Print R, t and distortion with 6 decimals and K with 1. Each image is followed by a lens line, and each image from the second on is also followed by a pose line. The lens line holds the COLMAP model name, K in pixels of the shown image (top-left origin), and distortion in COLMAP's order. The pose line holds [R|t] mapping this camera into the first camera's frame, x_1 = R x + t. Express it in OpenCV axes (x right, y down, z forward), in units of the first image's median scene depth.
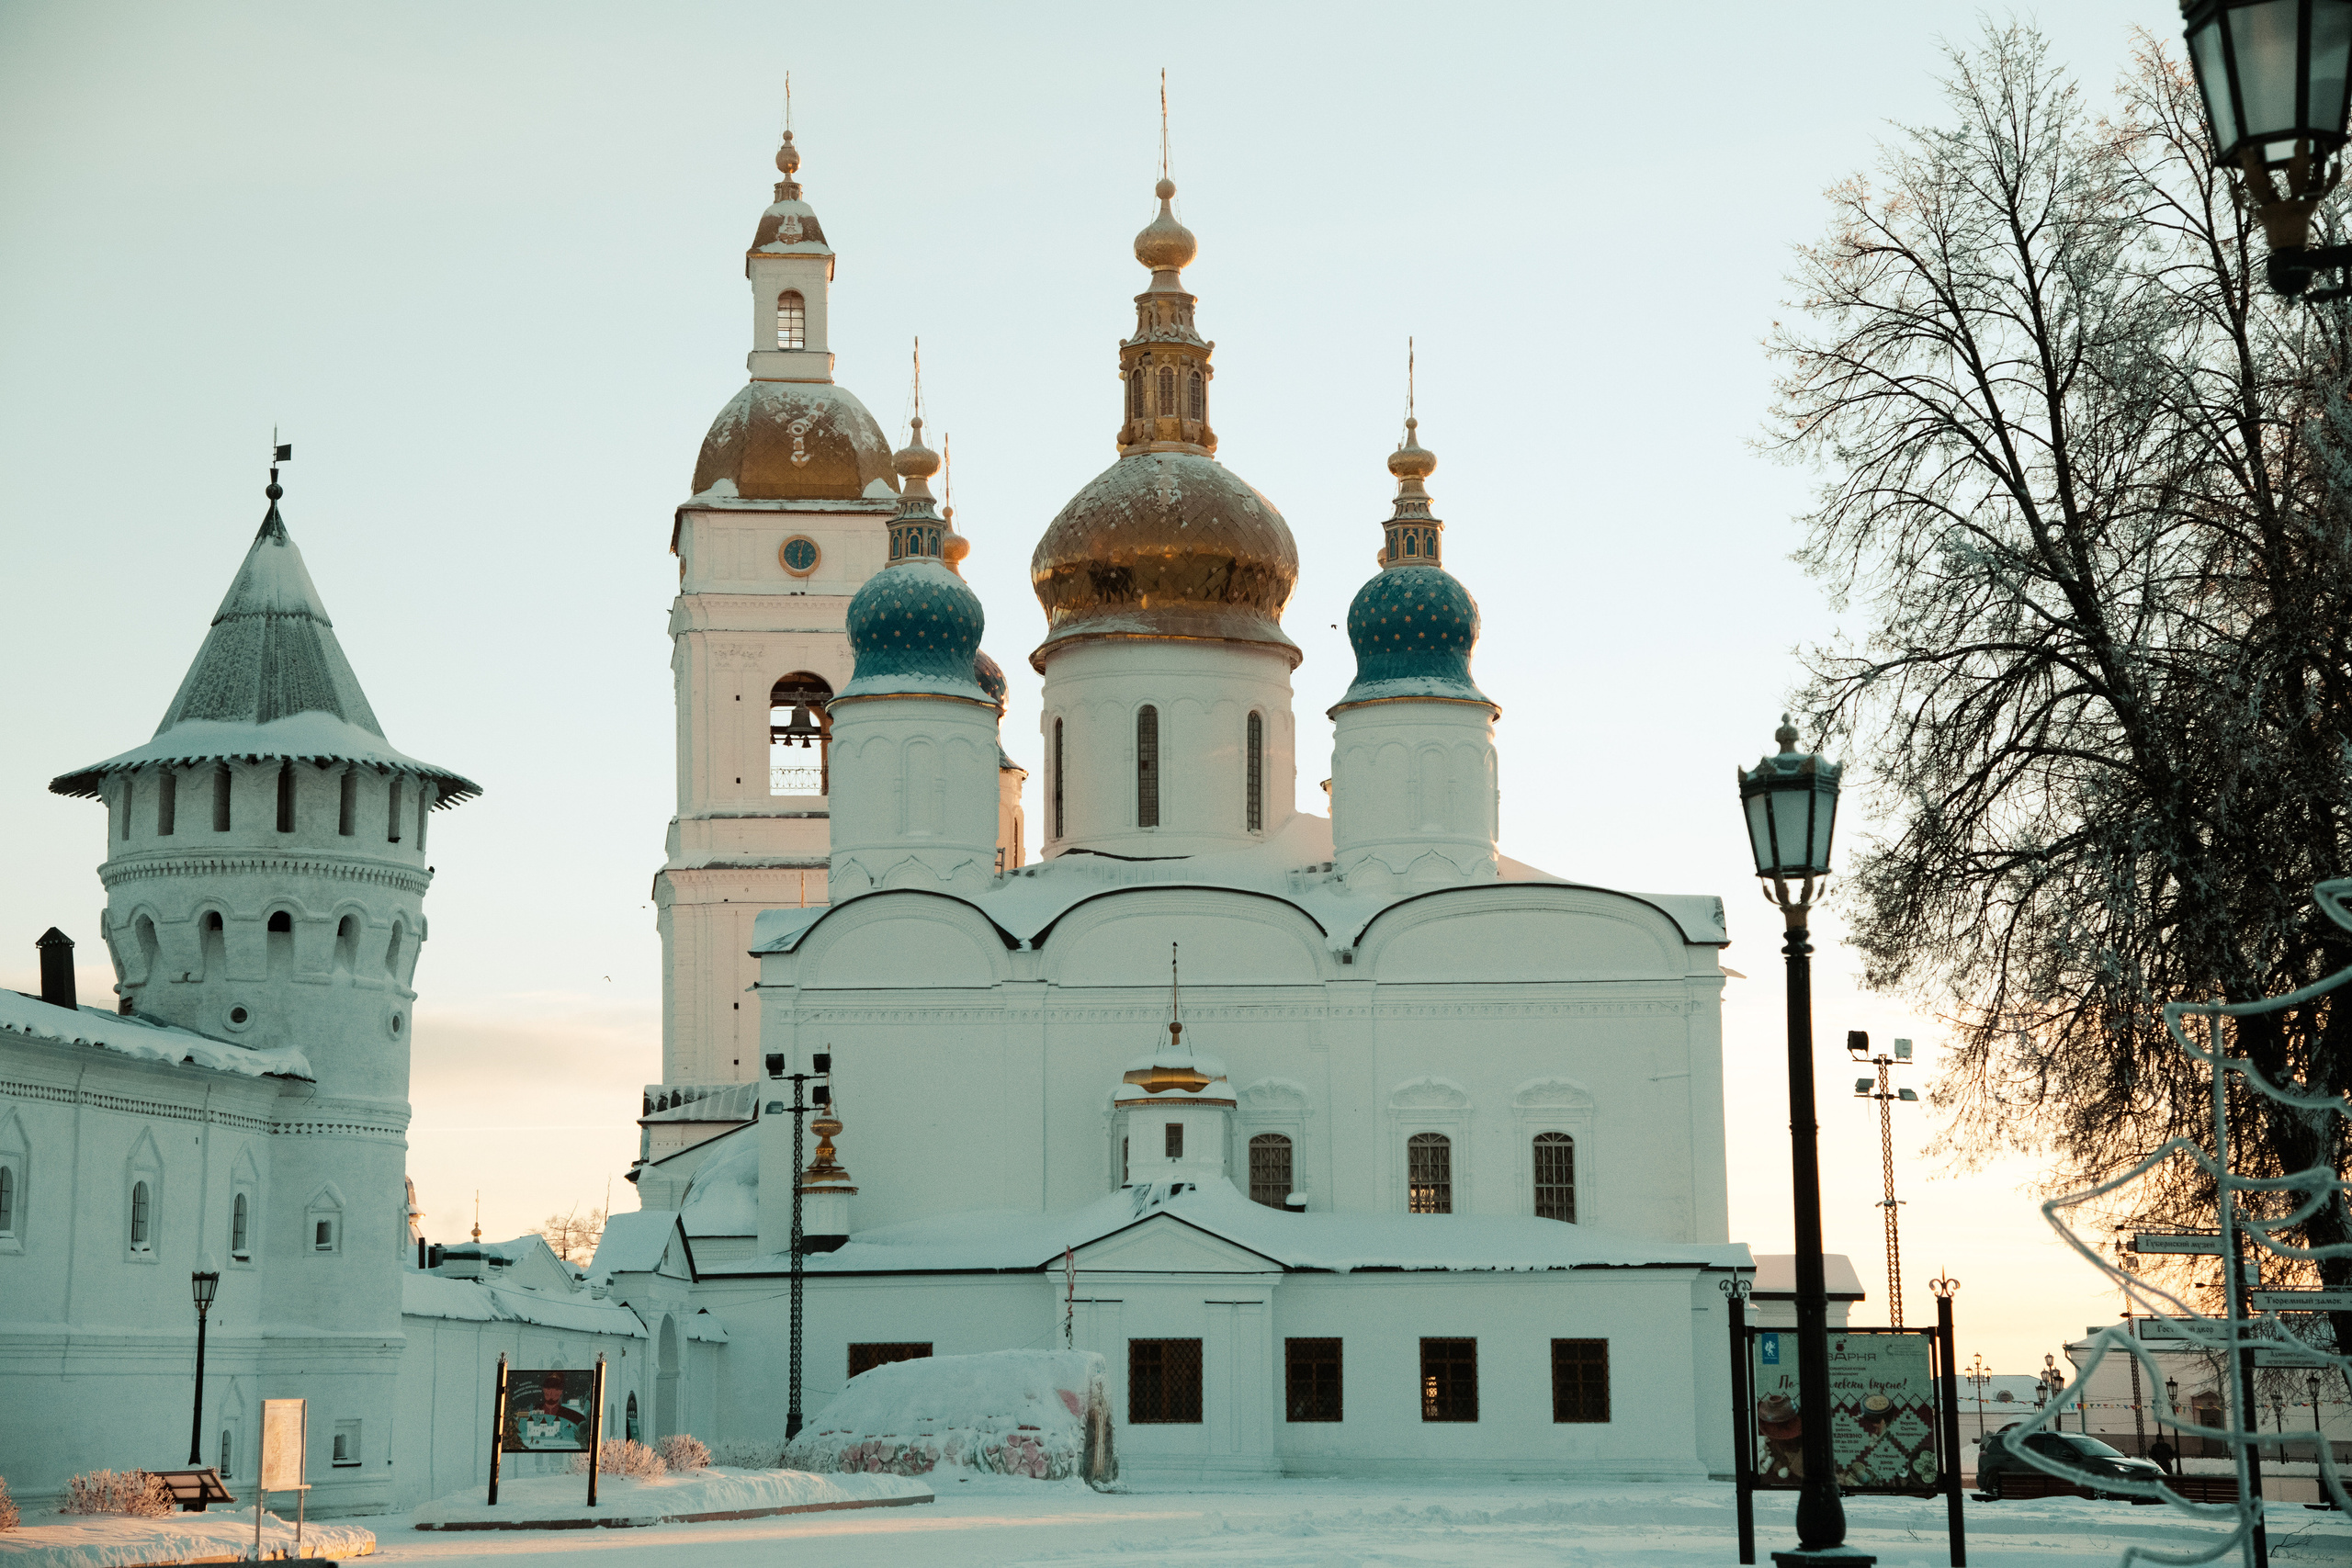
lens RADIAL K [[4117.0, 0, 1169.8], [0, 4117.0, 776.4], [0, 0, 1]] dist [0.412285, 0.000000]
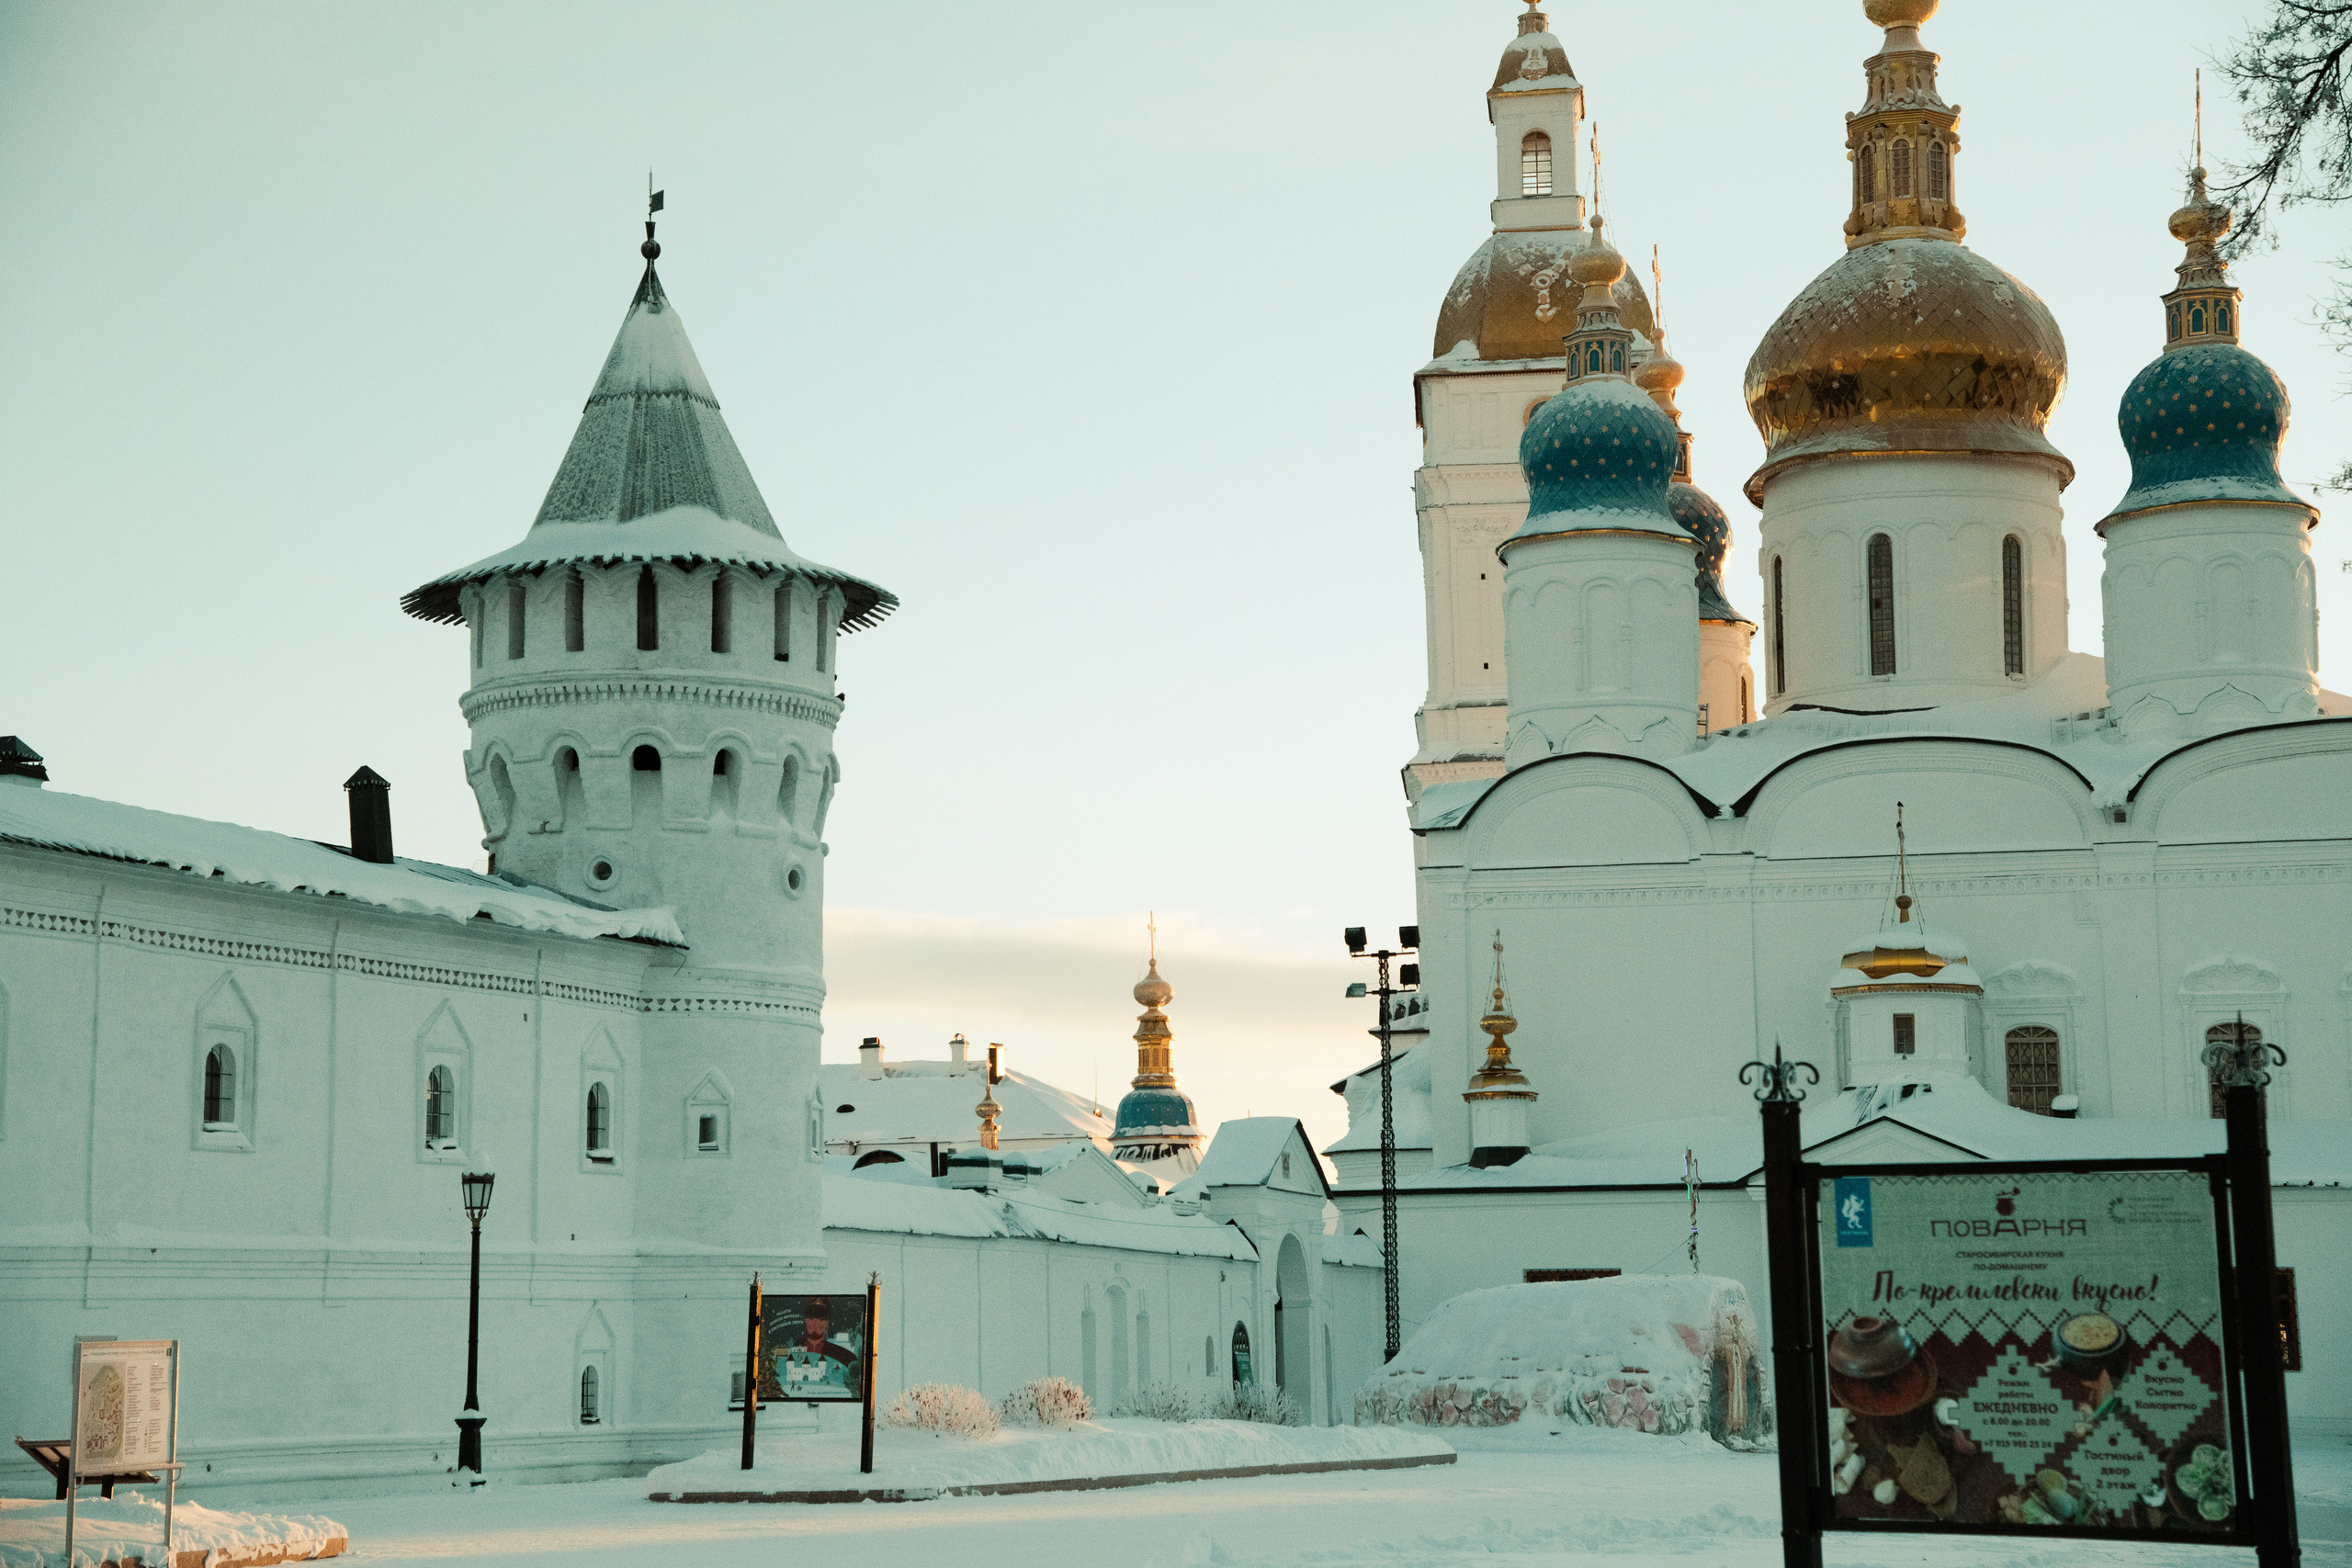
lens RADIAL K [[4117.0, 0, 1197.1], [0, 4117.0, 774.6], [0, 0, 1]] dist [0.412285, 0.000000]
pose [[0.976928, -0.033722, -0.210888, 0.041508], [0.036873, 0.999259, 0.011025, 0.020154], [0.210360, -0.018546, 0.977448, 0.134447]]
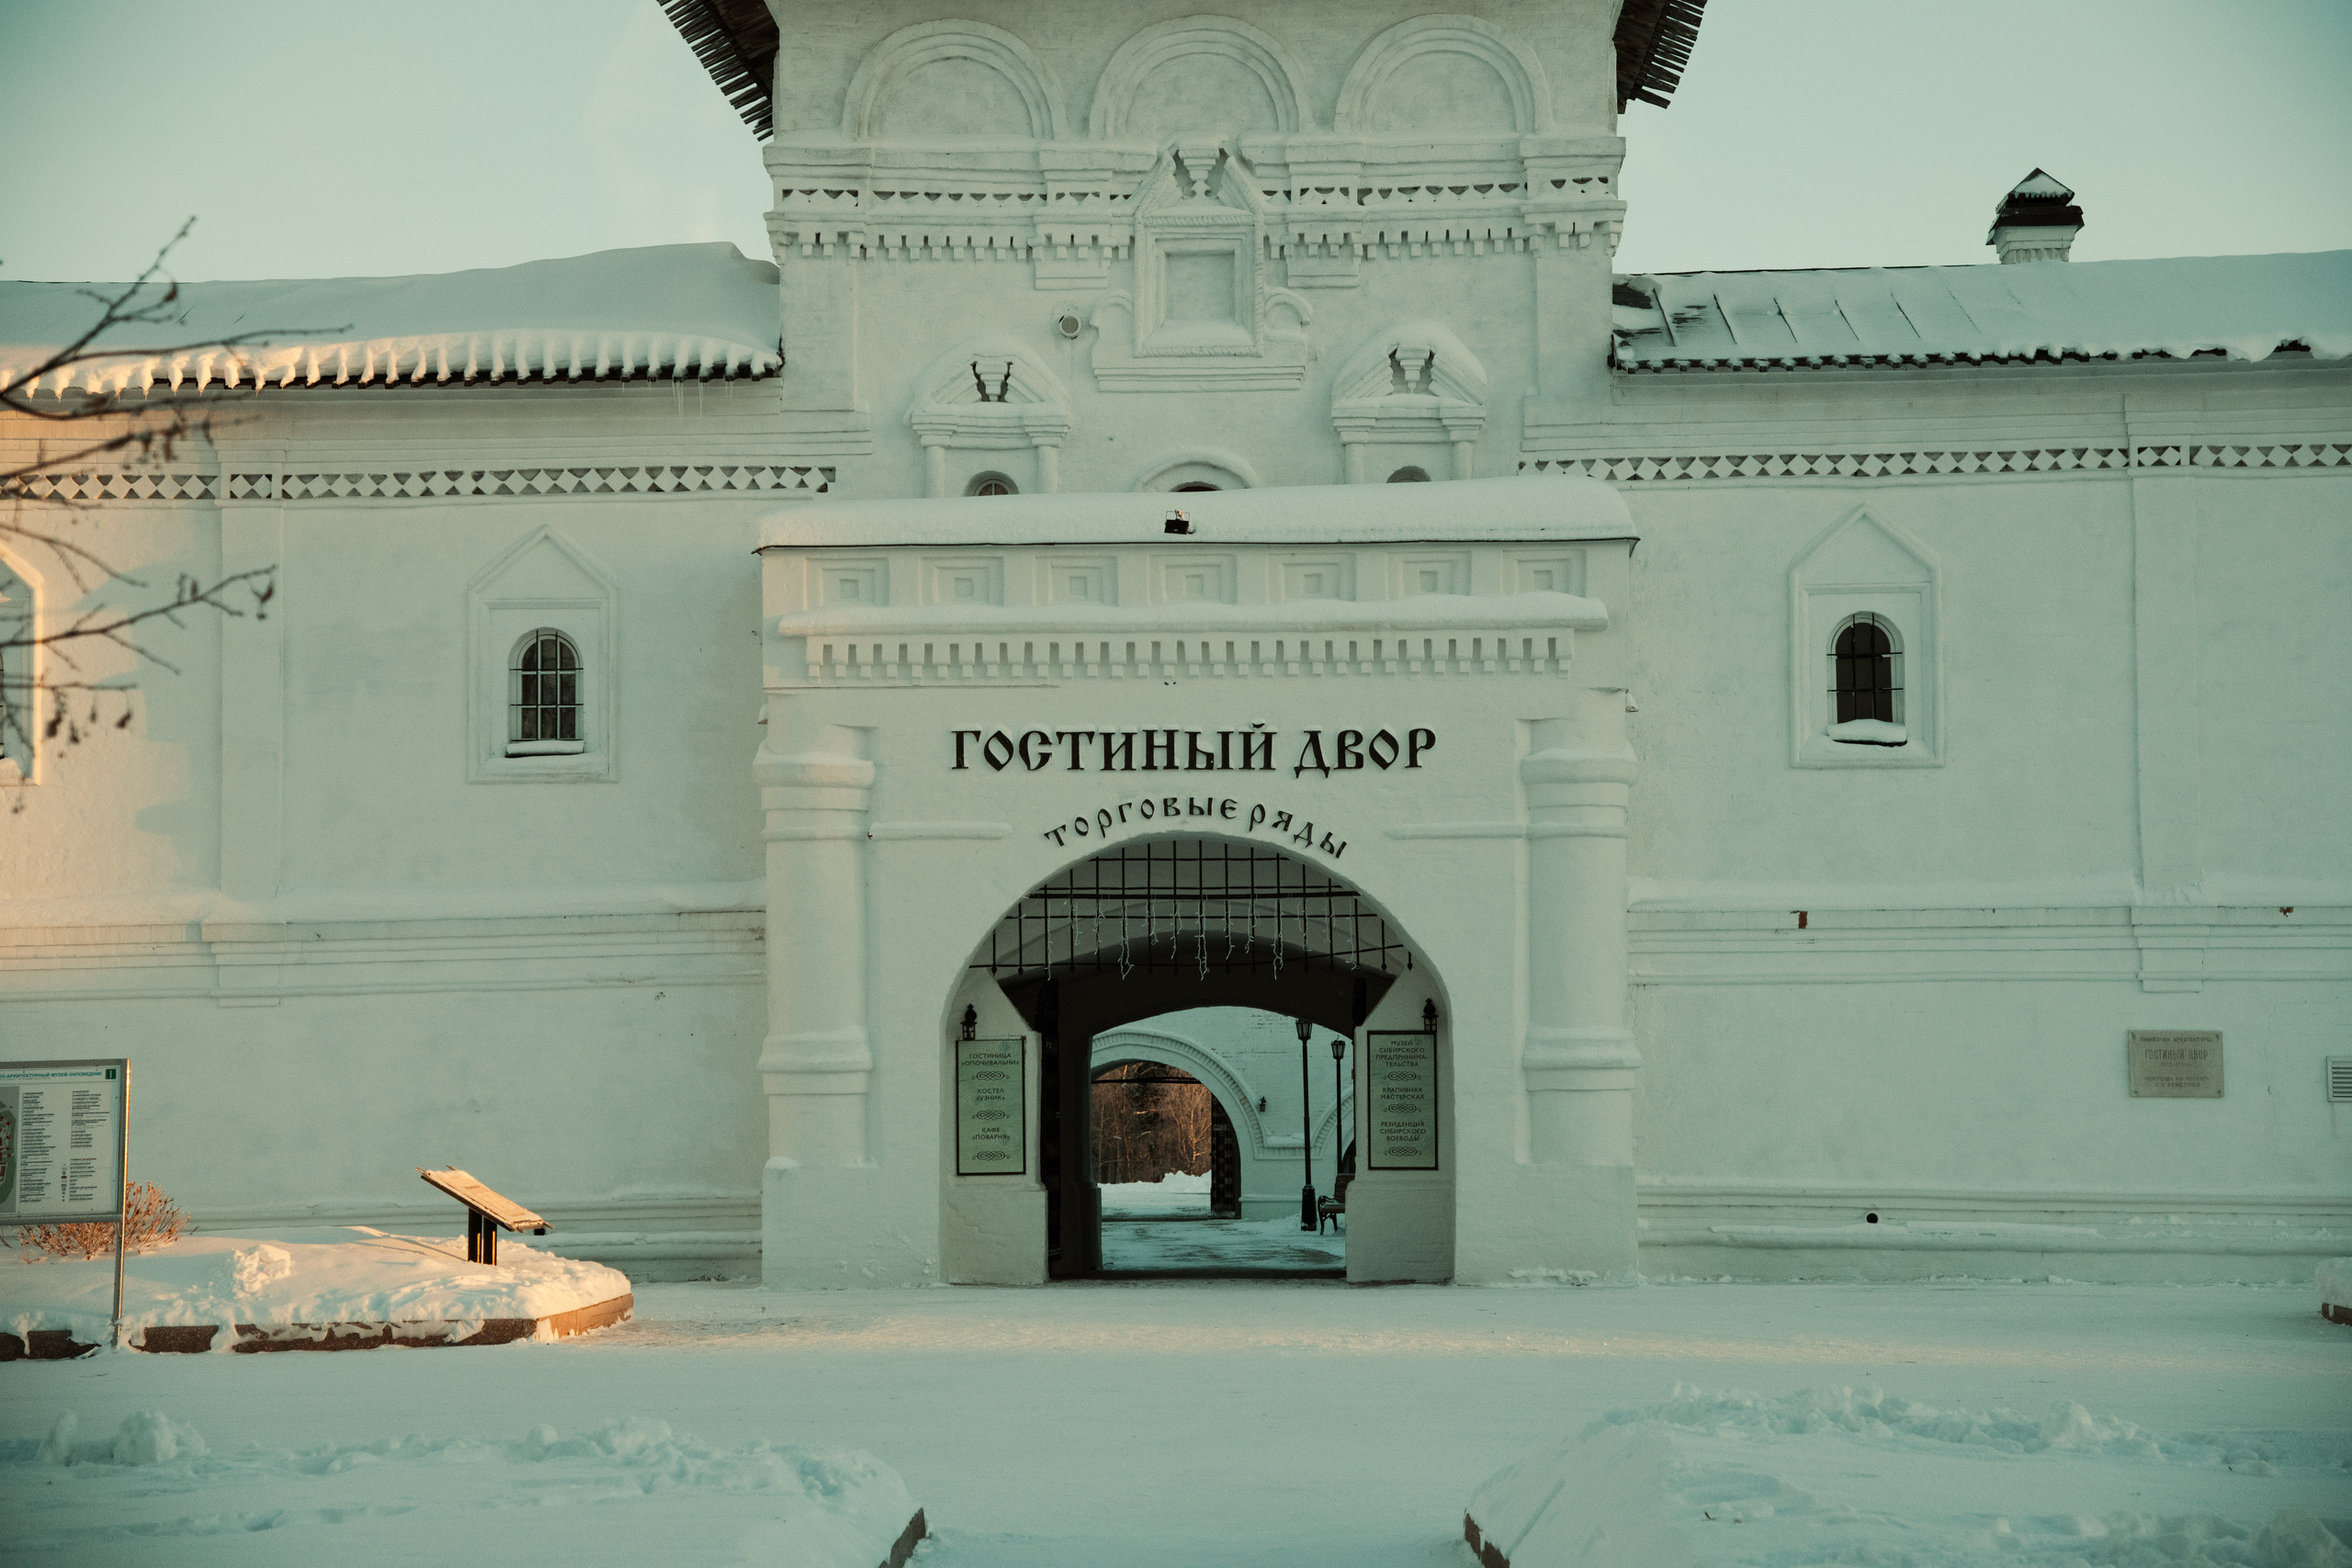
lens RADIAL K [[4799.8, 0, 1186.8], [0, 4799.8, 782.7], [0, 0, 1]] dist [0.500595, 0.000000]
pose [[0.162996, -0.066232, -0.984401, 0.174651], [0.159438, 0.986399, -0.039967, 0.063293], [0.973659, -0.150437, 0.171339, 0.408056]]
